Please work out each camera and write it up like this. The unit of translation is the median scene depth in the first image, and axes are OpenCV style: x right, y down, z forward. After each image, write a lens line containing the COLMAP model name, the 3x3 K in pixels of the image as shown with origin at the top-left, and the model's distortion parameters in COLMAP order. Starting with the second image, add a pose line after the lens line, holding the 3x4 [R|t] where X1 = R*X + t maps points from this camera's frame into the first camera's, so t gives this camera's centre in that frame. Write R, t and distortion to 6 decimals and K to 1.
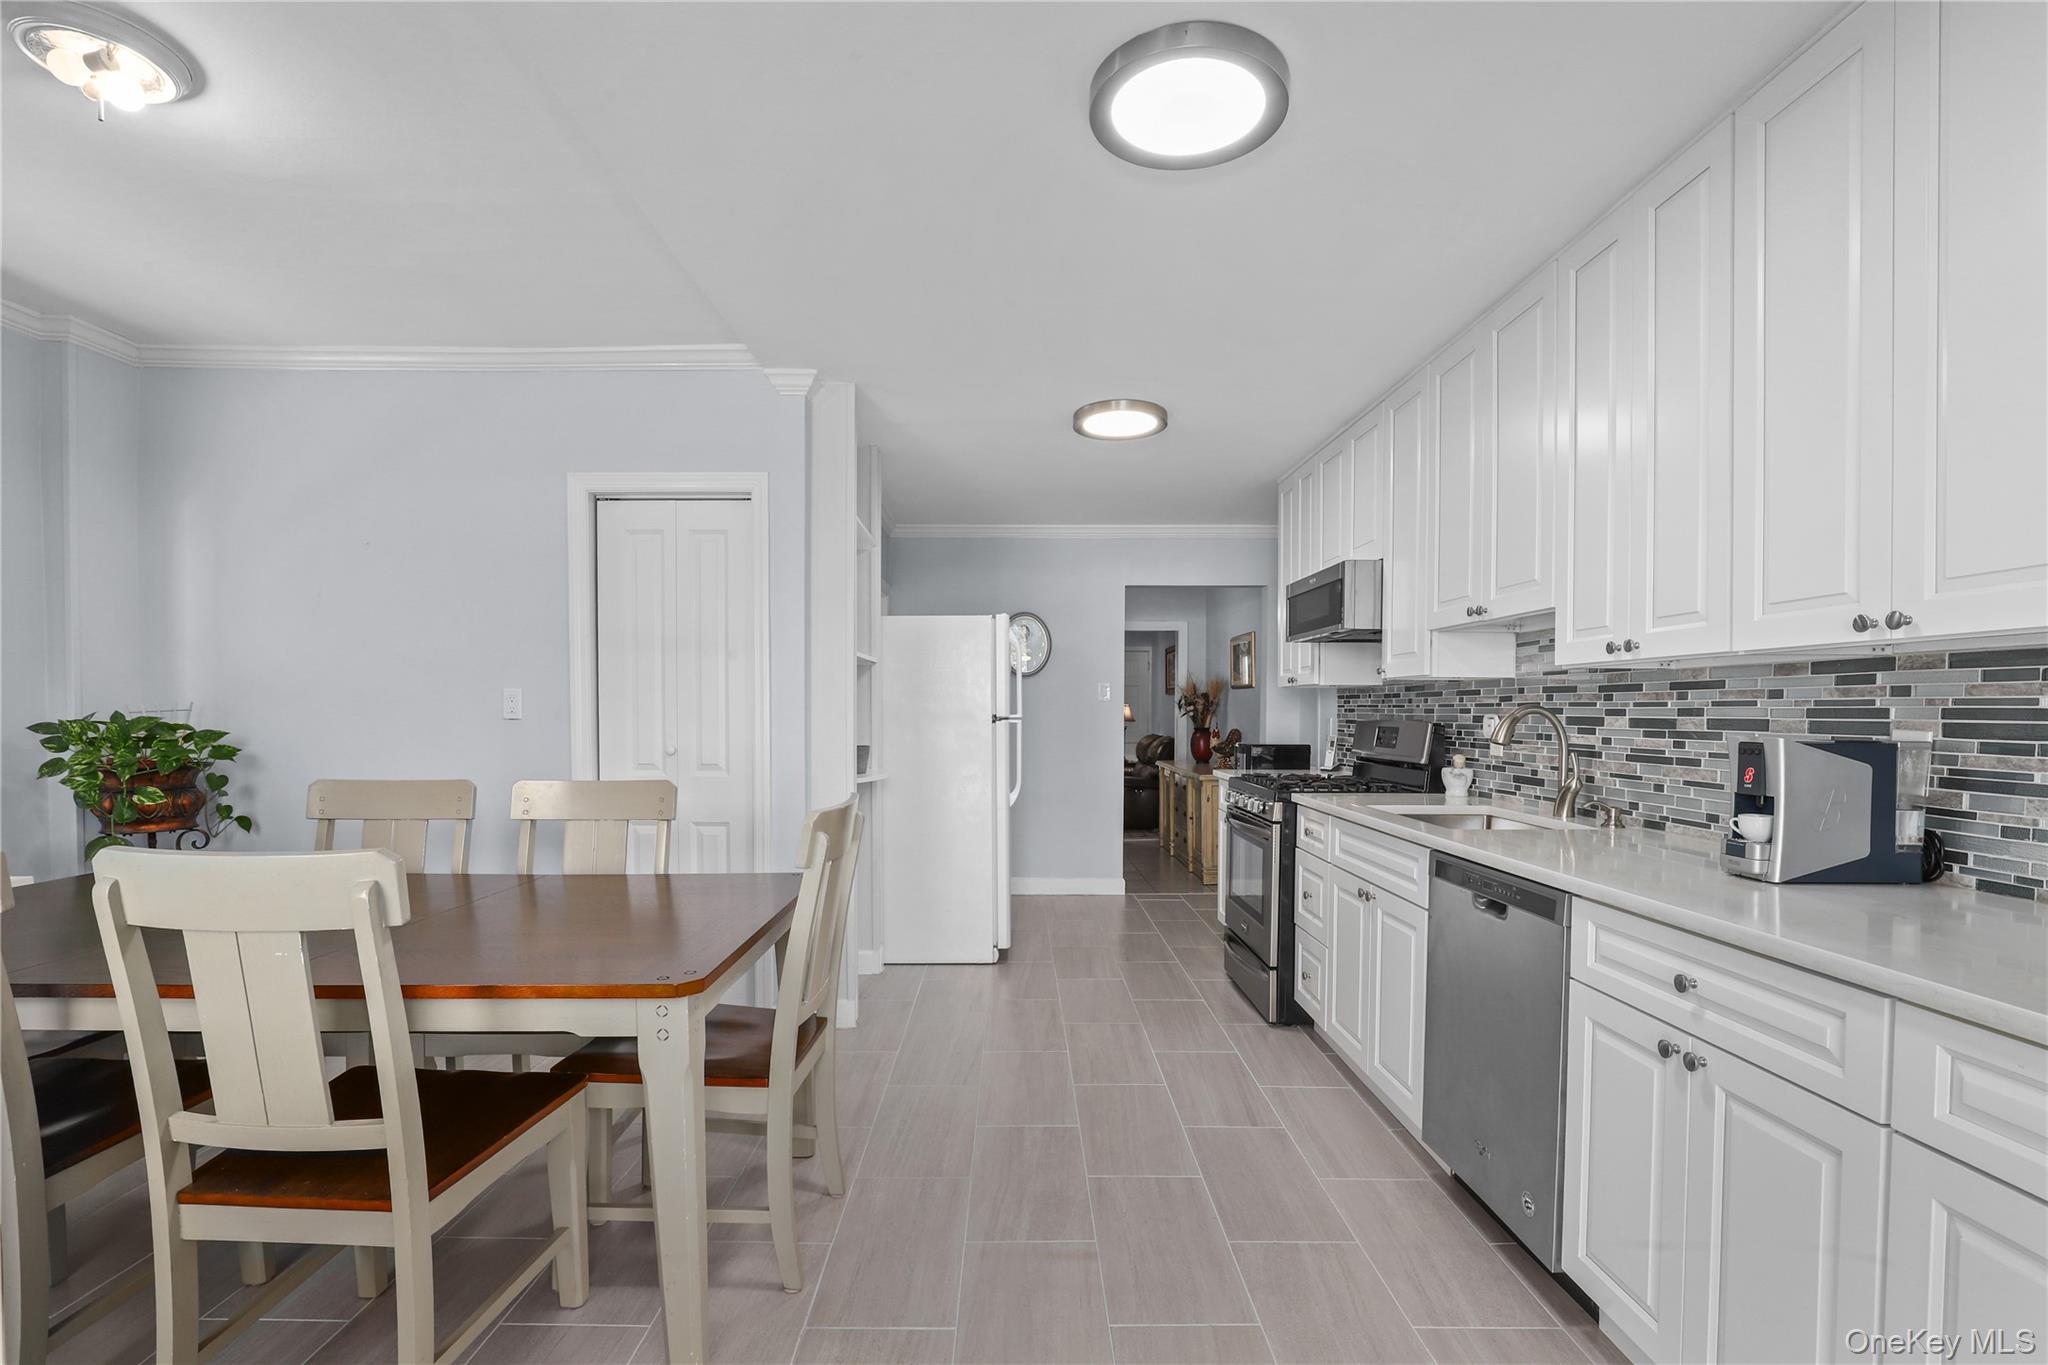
lens RADIAL K [[952.9, 0, 998.9], [0, 952.9, 739.5], [0, 0, 1]] dist [-0.010685, 0.000997]
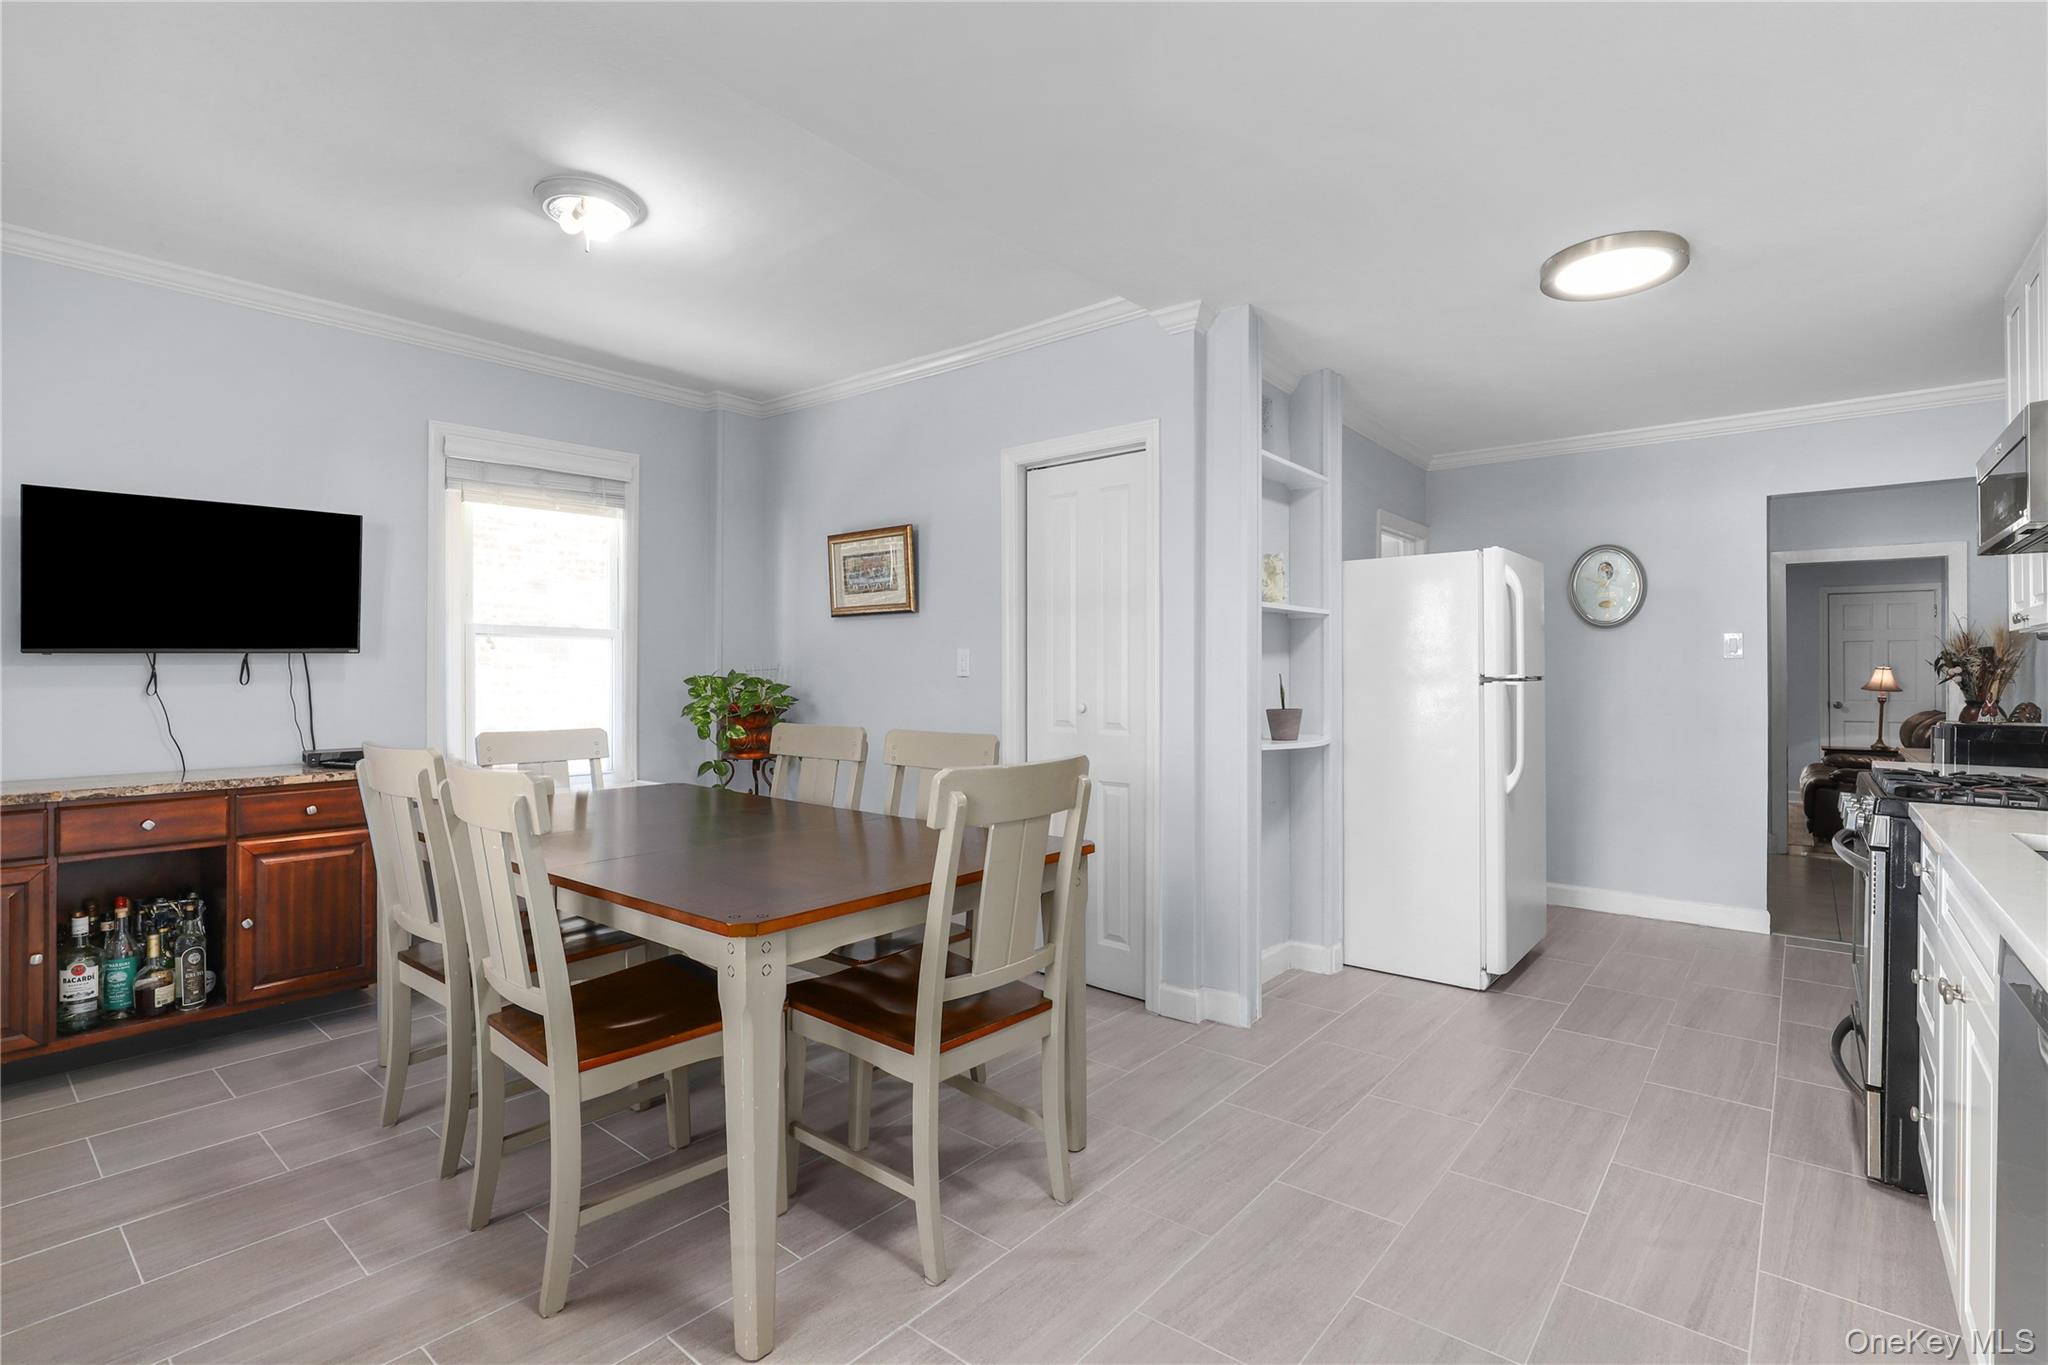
lens RADIAL K [[952.9, 0, 1009.0], [0, 952.9, 677.8], [0, 0, 1]] dist [-0.010685, 0.000997]
pose [[0.772409, 0.003203, -0.635117, 0.242729], [-0.022373, 0.999504, -0.022169, 0.003351], [0.634731, 0.031333, 0.772098, 0.173481]]
